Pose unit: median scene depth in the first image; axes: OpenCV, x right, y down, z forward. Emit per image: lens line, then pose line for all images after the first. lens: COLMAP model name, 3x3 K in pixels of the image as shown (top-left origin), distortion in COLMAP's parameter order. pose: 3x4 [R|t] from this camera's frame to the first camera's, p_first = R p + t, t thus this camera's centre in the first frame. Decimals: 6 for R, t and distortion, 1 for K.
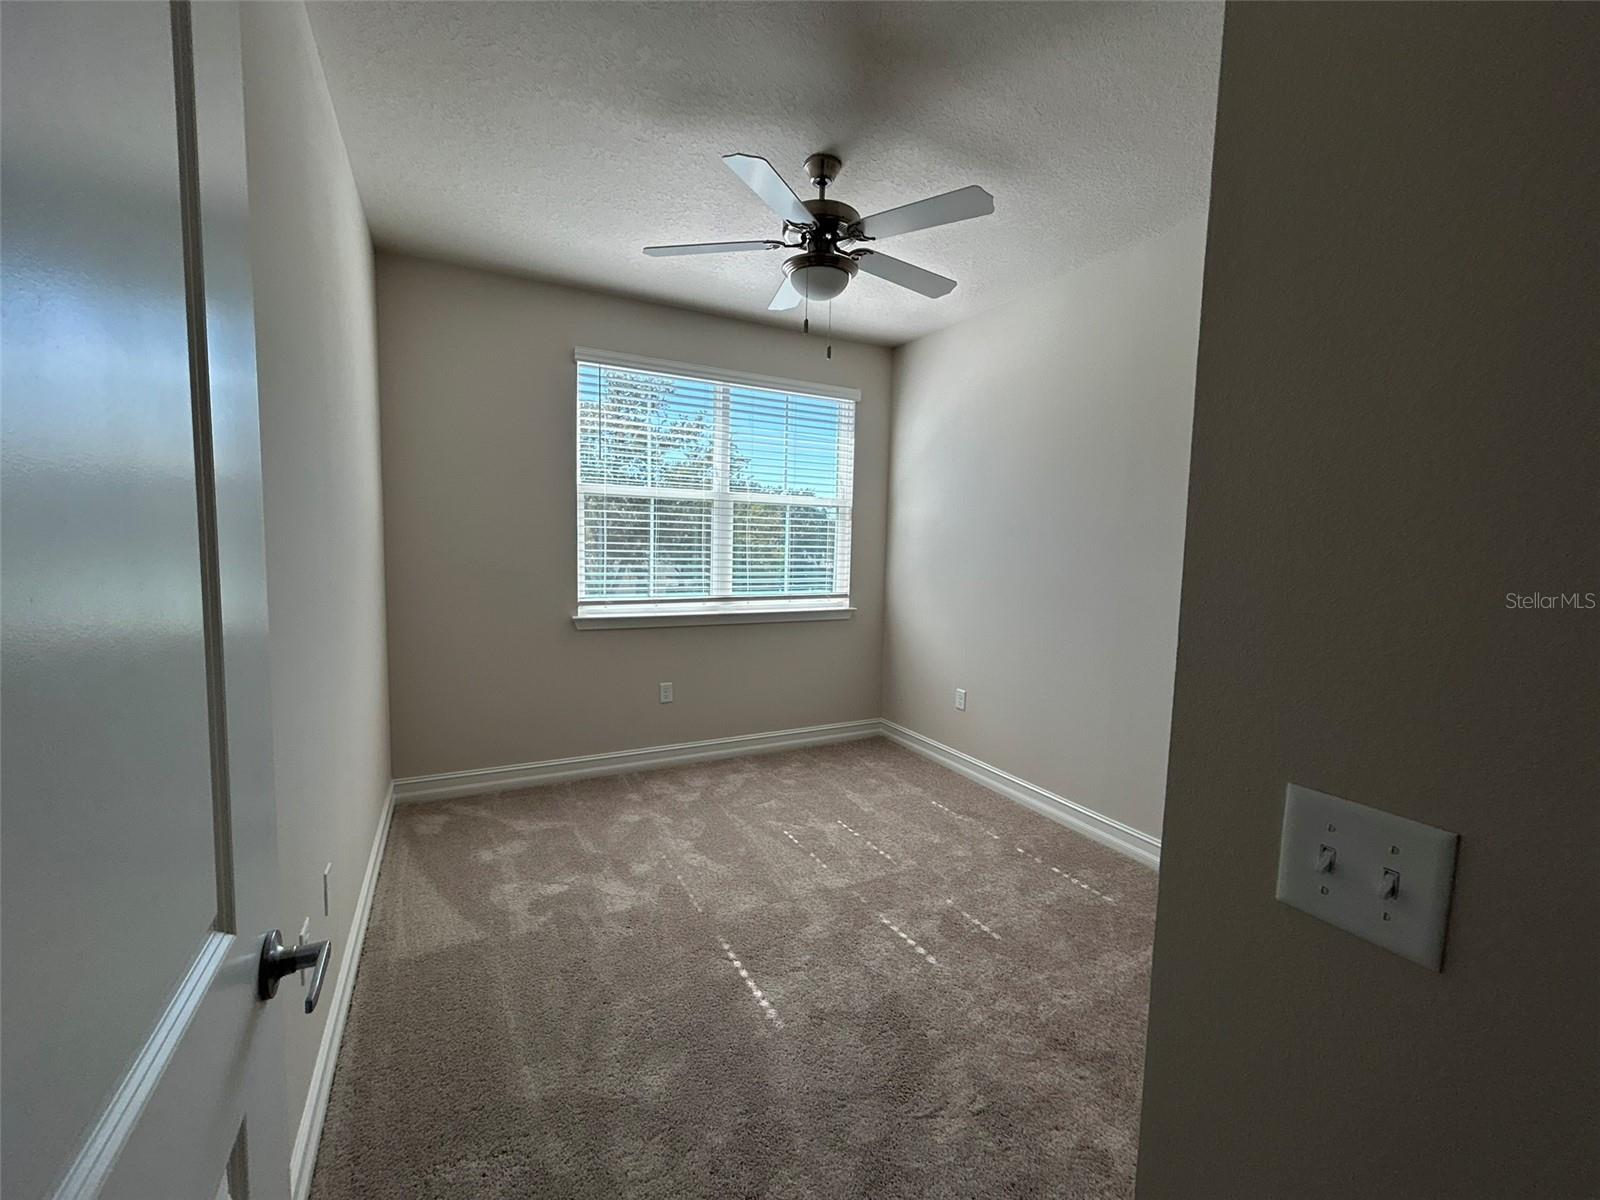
lens RADIAL K [[639.1, 0, 792.4], [0, 639.1, 603.2], [0, 0, 1]] dist [-0.000054, -0.000136]
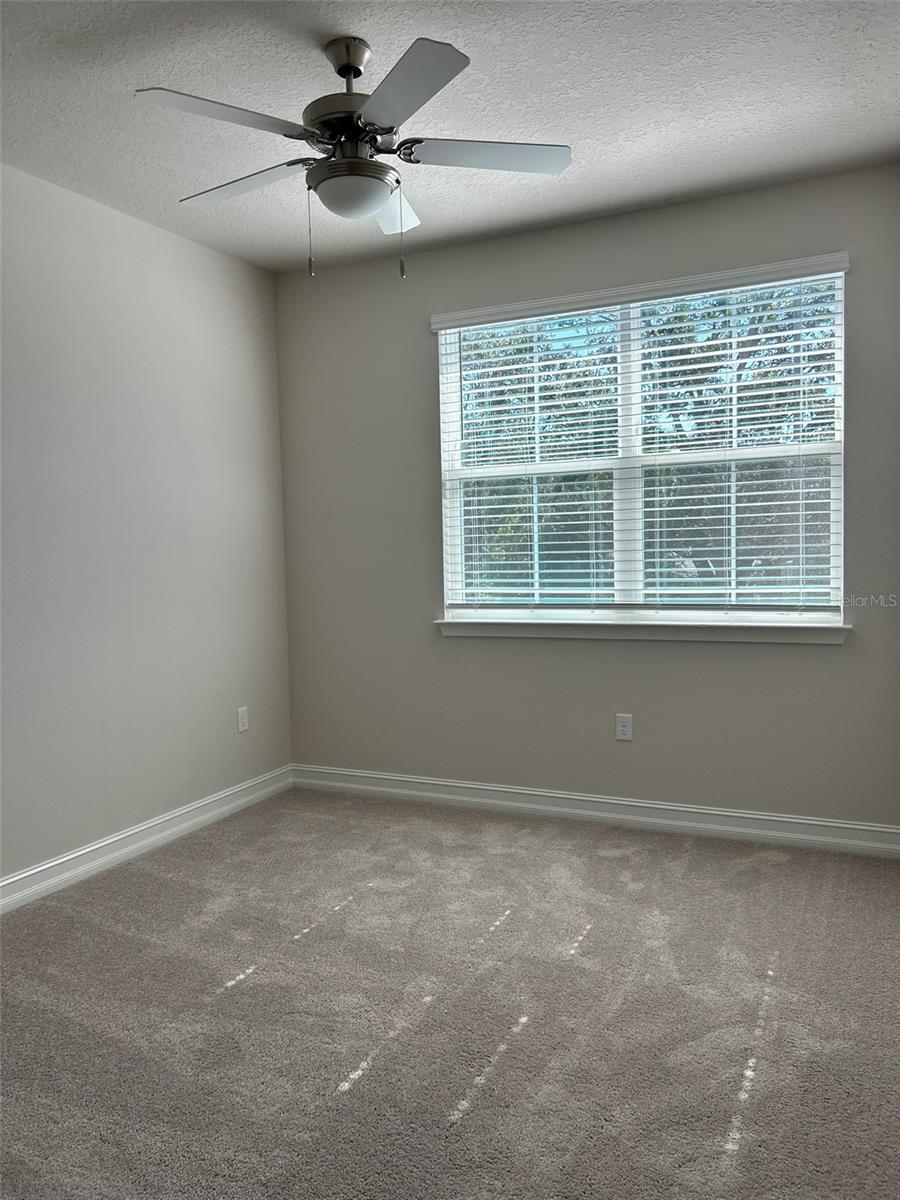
lens RADIAL K [[898.6, 0, 453.5], [0, 898.6, 597.7], [0, 0, 1]] dist [0.037631, -0.046831]
pose [[0.584319, 0.019883, -0.811280, 0.604209], [-0.033784, 0.999429, 0.000161, -0.009767], [0.810820, 0.027314, 0.584658, 0.260346]]
